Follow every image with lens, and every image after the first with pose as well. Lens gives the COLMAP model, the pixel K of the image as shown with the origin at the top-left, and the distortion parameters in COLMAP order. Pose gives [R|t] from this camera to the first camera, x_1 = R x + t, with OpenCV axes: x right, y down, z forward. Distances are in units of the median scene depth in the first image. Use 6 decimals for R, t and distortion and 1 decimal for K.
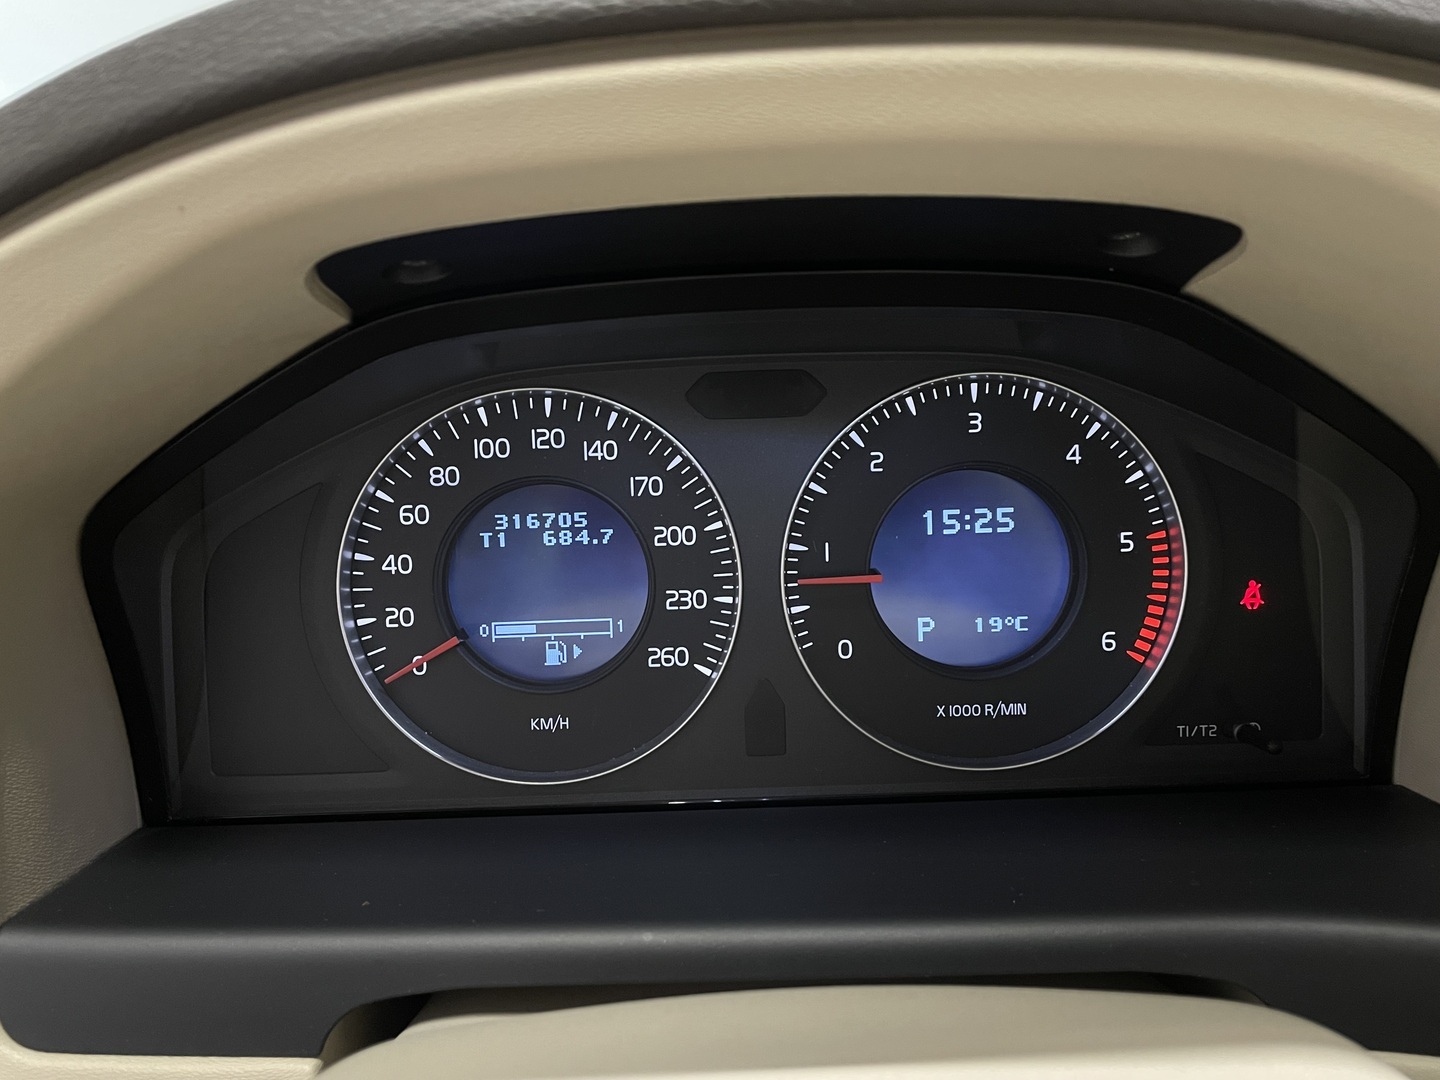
lens RADIAL K [[1079.4, 0, 720.0], [0, 1079.4, 540.0], [0, 0, 1]] dist [0.077834, -0.094706]
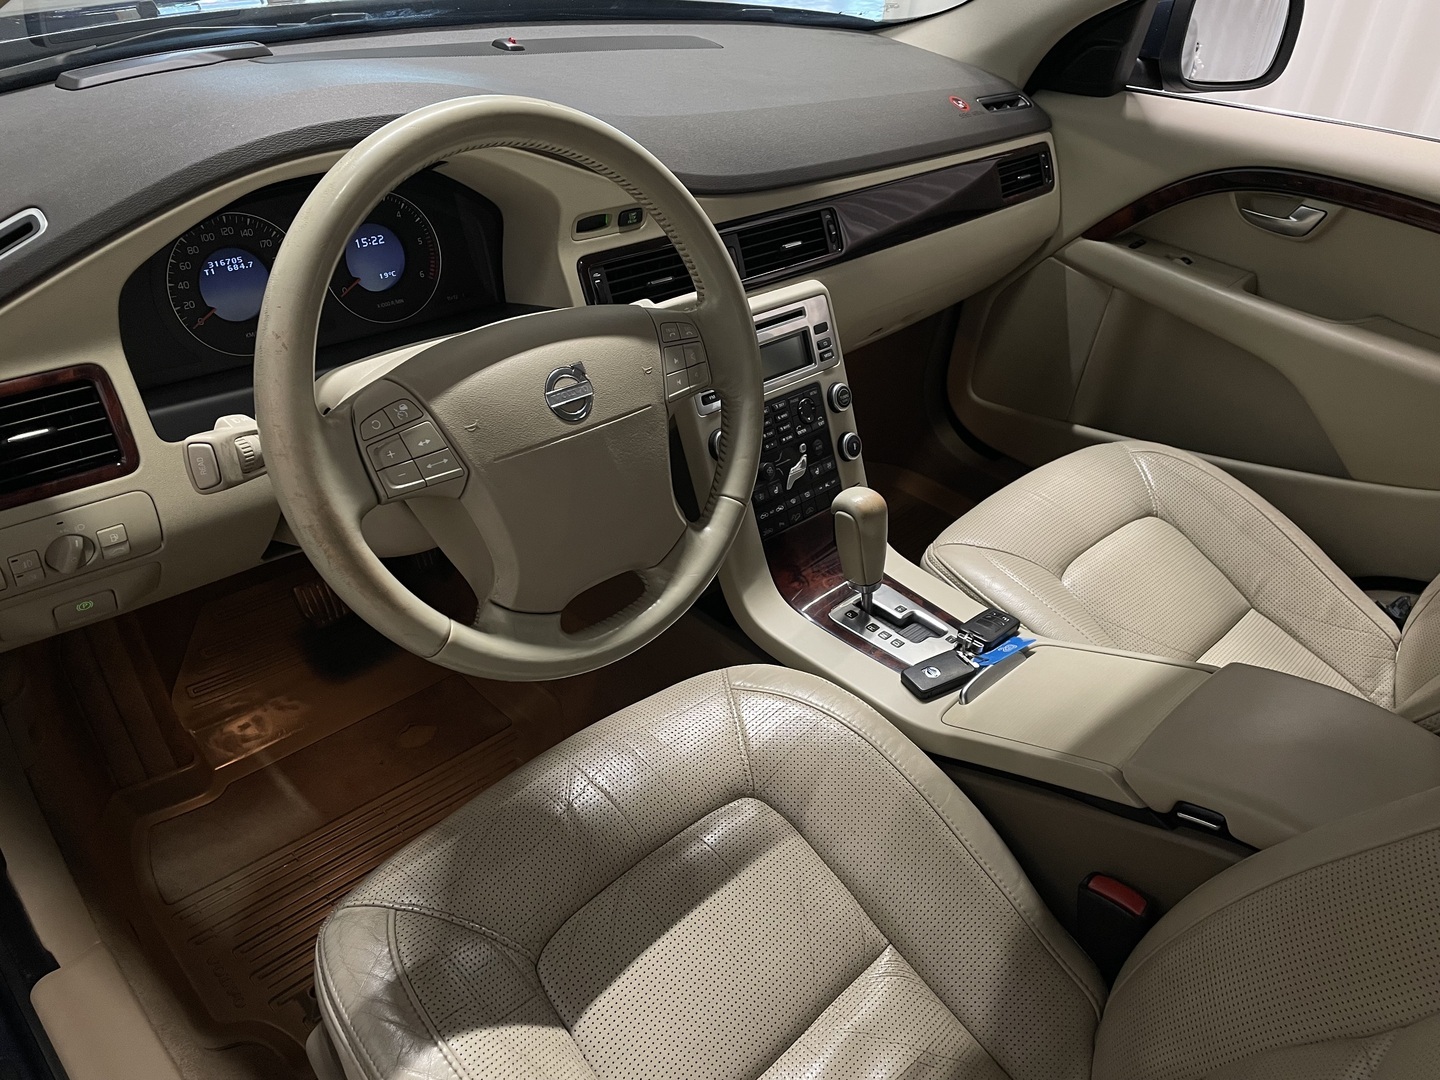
lens RADIAL K [[1079.4, 0, 720.0], [0, 1079.4, 540.0], [0, 0, 1]] dist [0.077834, -0.094706]
pose [[0.721609, -0.310989, 0.618519, -1.229525], [0.145495, 0.941597, 0.303687, -0.015382], [-0.676839, -0.129152, 0.724713, -2.002381]]
